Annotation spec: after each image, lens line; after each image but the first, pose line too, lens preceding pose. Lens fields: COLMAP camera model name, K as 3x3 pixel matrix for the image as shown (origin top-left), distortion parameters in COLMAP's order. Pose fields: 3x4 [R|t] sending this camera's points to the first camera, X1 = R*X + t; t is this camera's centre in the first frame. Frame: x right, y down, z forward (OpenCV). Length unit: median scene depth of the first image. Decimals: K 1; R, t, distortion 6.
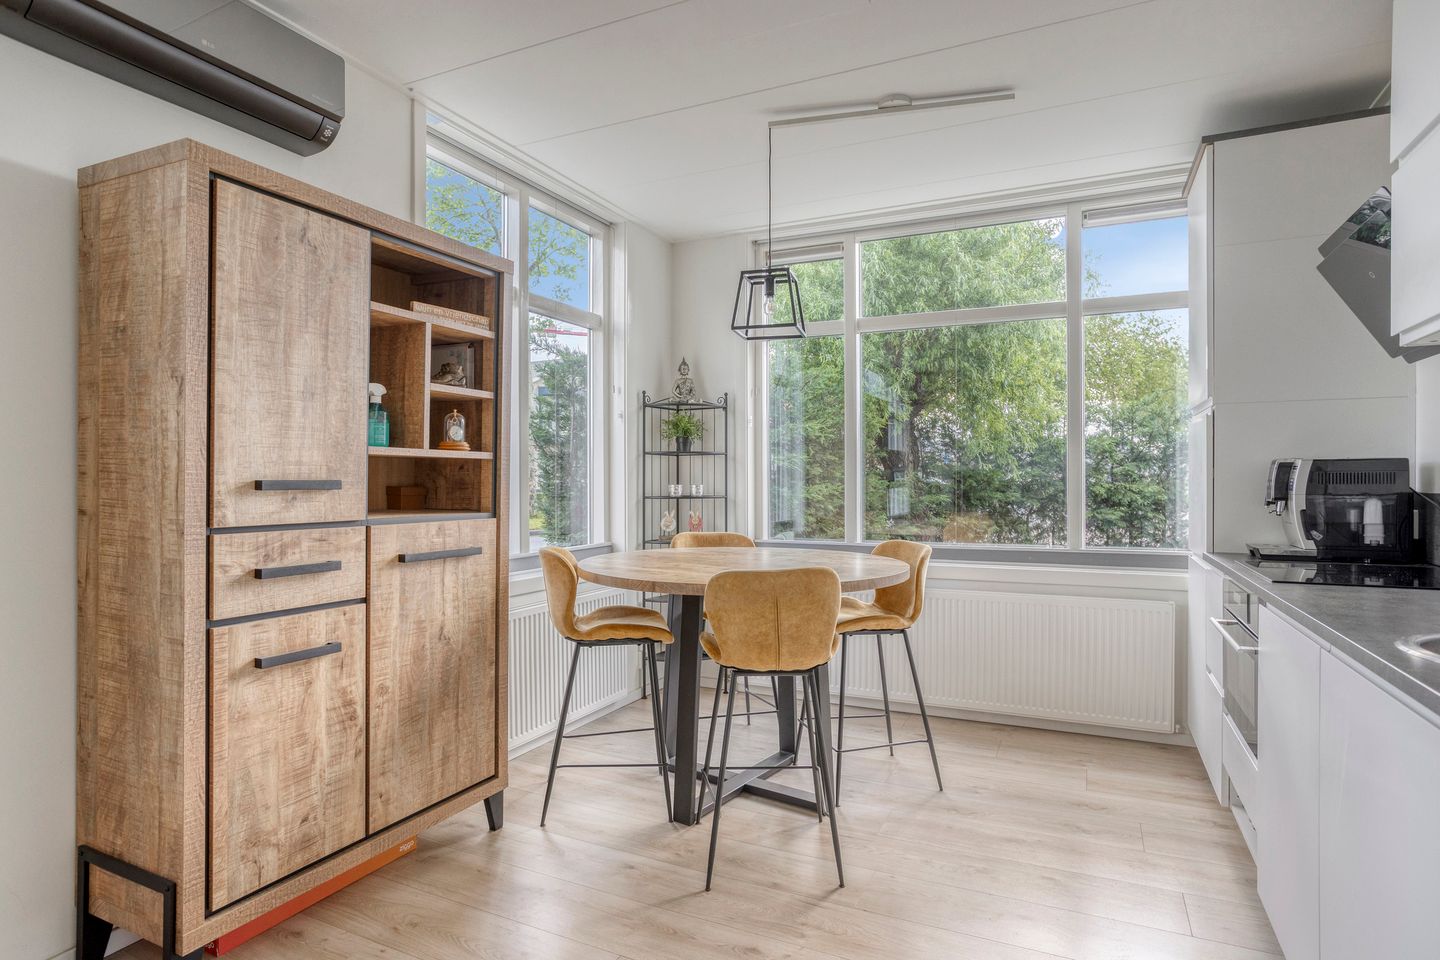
lens RADIAL K [[783.5, 0, 720.0], [0, 783.5, 480.0], [0, 0, 1]] dist [-0.062180, 0.052217]
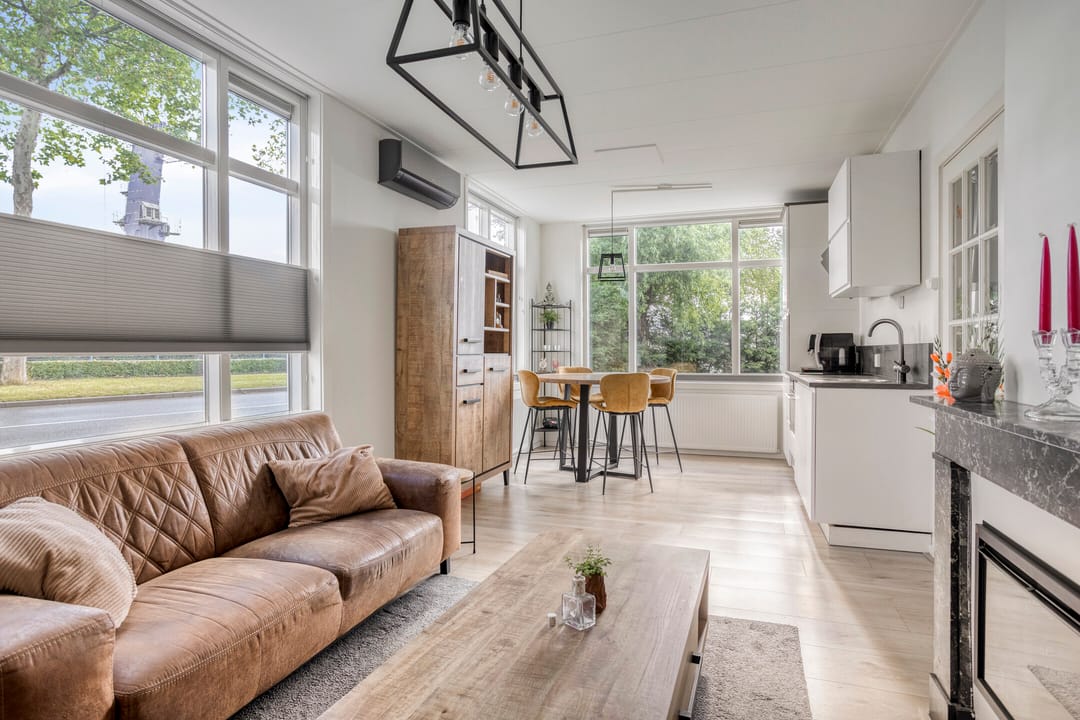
lens RADIAL K [[587.6, 0, 540.0], [0, 587.6, 360.0], [0, 0, 1]] dist [-0.062180, 0.052217]
pose [[0.994416, -0.001349, 0.105520, -0.387868], [-0.000439, 0.999857, 0.016914, 0.030465], [-0.105528, -0.016866, 0.994273, -0.852431]]
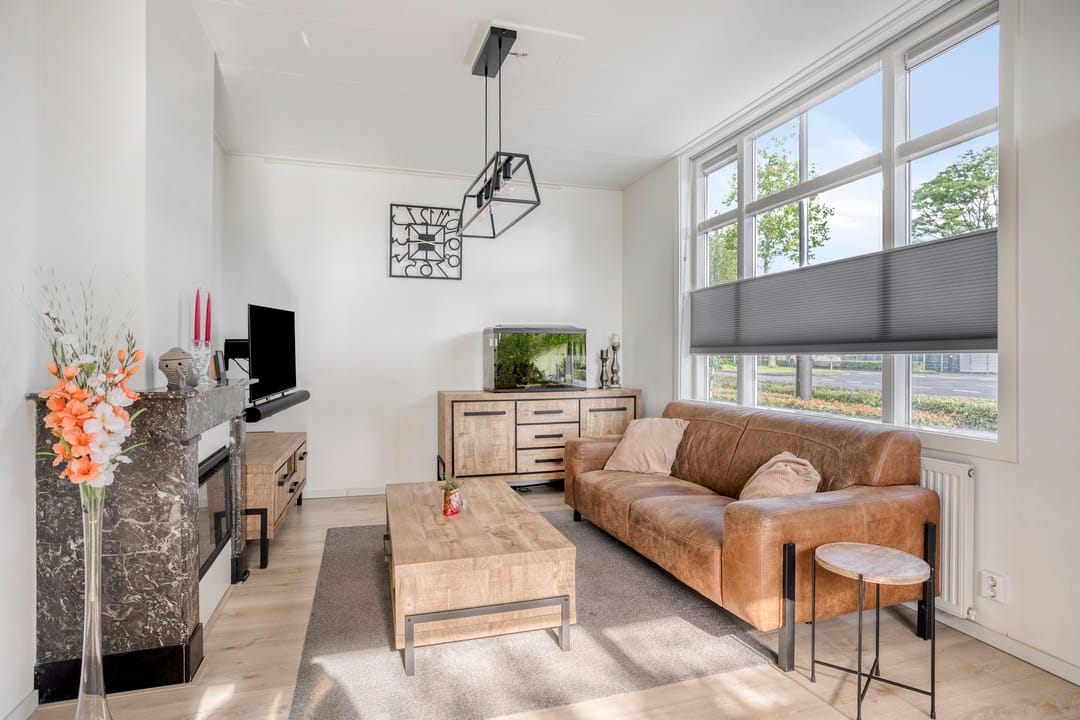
lens RADIAL K [[587.6, 0, 540.0], [0, 587.6, 360.0], [0, 0, 1]] dist [-0.062180, 0.052217]
pose [[-0.738735, 0.005488, -0.673973, 1.730601], [0.006113, 0.999980, 0.001442, 0.079800], [0.673968, -0.003055, -0.738754, 3.659950]]
